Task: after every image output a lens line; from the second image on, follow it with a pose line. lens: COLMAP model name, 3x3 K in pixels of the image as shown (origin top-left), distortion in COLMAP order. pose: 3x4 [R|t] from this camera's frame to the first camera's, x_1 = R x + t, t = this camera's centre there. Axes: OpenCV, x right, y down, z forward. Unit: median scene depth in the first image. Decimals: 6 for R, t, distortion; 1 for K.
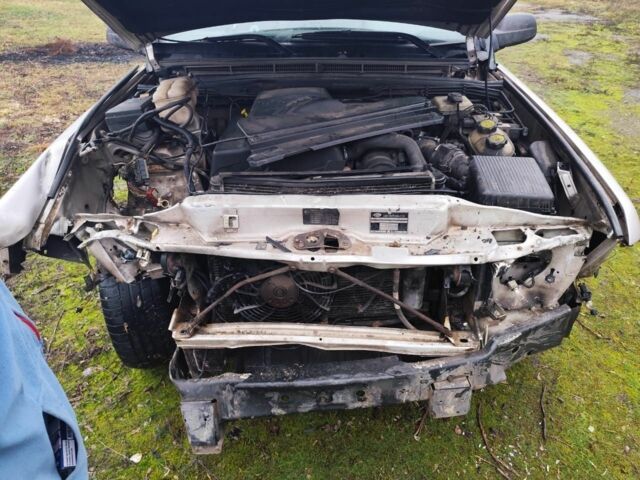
lens RADIAL K [[469.2, 0, 320.0], [0, 469.2, 240.0], [0, 0, 1]] dist [0.048978, -0.058736]
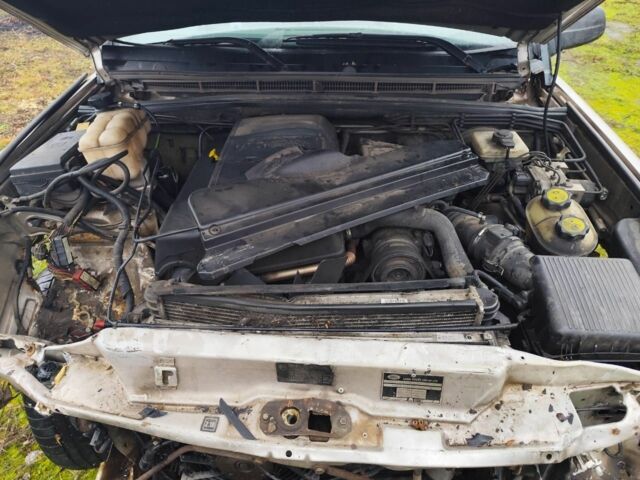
lens RADIAL K [[465.6, 0, 316.7], [0, 465.6, 239.3], [0, 0, 1]] dist [0.034470, -0.038808]
pose [[0.999513, 0.018723, -0.024967, 0.023734], [-0.016693, 0.996721, 0.079175, -0.220851], [0.026367, -0.078719, 0.996548, 0.296351]]
